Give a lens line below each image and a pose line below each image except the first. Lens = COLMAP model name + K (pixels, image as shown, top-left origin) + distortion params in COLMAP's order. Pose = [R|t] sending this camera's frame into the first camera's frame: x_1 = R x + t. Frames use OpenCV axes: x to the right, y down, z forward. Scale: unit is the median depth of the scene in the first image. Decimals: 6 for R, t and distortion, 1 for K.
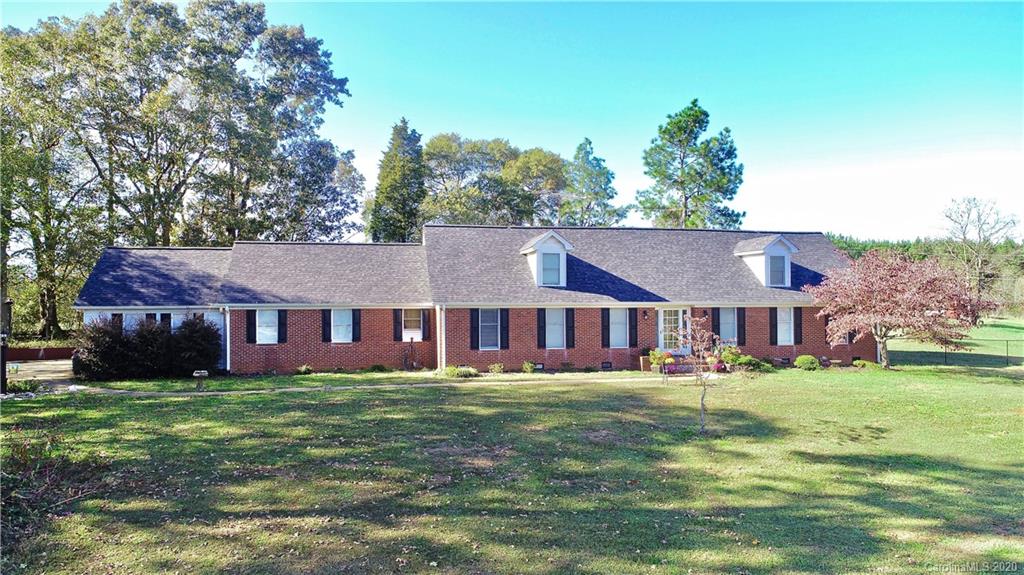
lens RADIAL K [[687.8, 0, 509.1], [0, 687.8, 290.5], [0, 0, 1]] dist [0.000196, -0.001713]
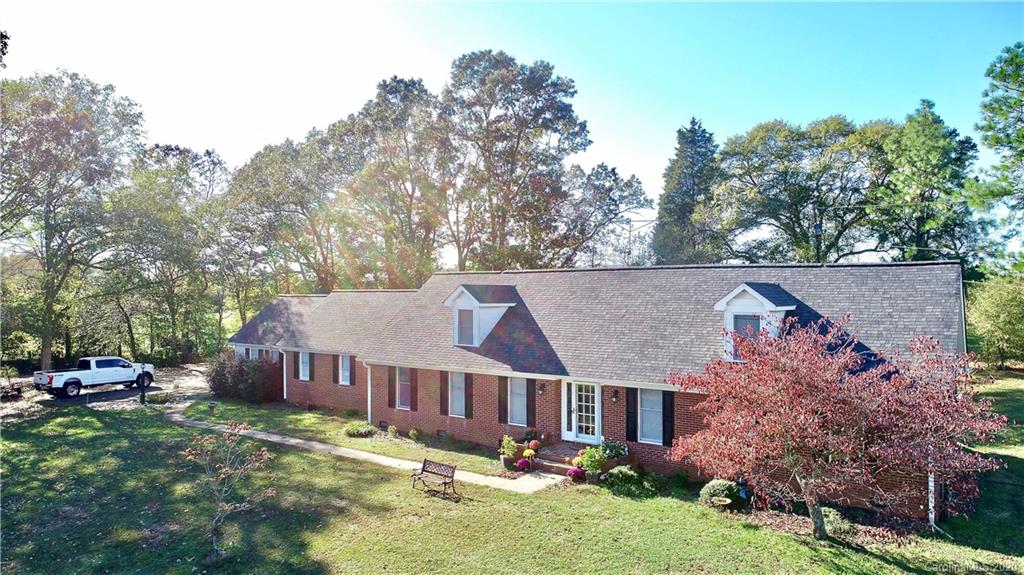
lens RADIAL K [[687.8, 0, 509.1], [0, 687.8, 290.5], [0, 0, 1]] dist [0.000196, -0.001713]
pose [[0.681622, 0.003155, -0.731697, 0.714270], [0.015626, 0.999700, 0.018867, -0.089950], [0.731537, -0.024294, 0.681368, 0.399375]]
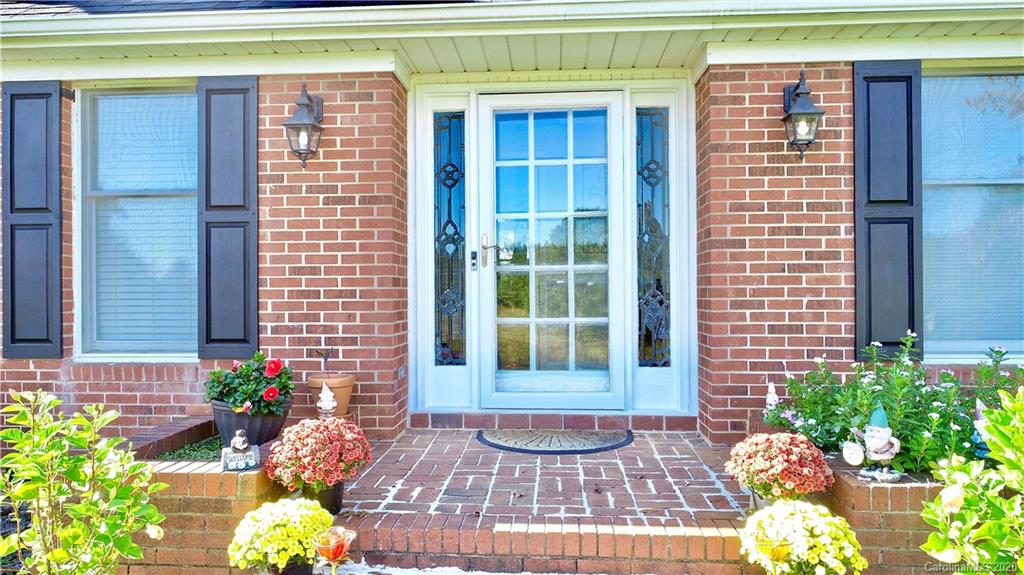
lens RADIAL K [[687.8, 0, 509.1], [0, 687.8, 290.5], [0, 0, 1]] dist [0.000196, -0.001713]
pose [[0.965553, -0.005584, -0.260147, 0.255328], [0.009620, 0.999852, 0.014246, 0.062574], [0.260029, -0.016258, 0.965464, 0.825143]]
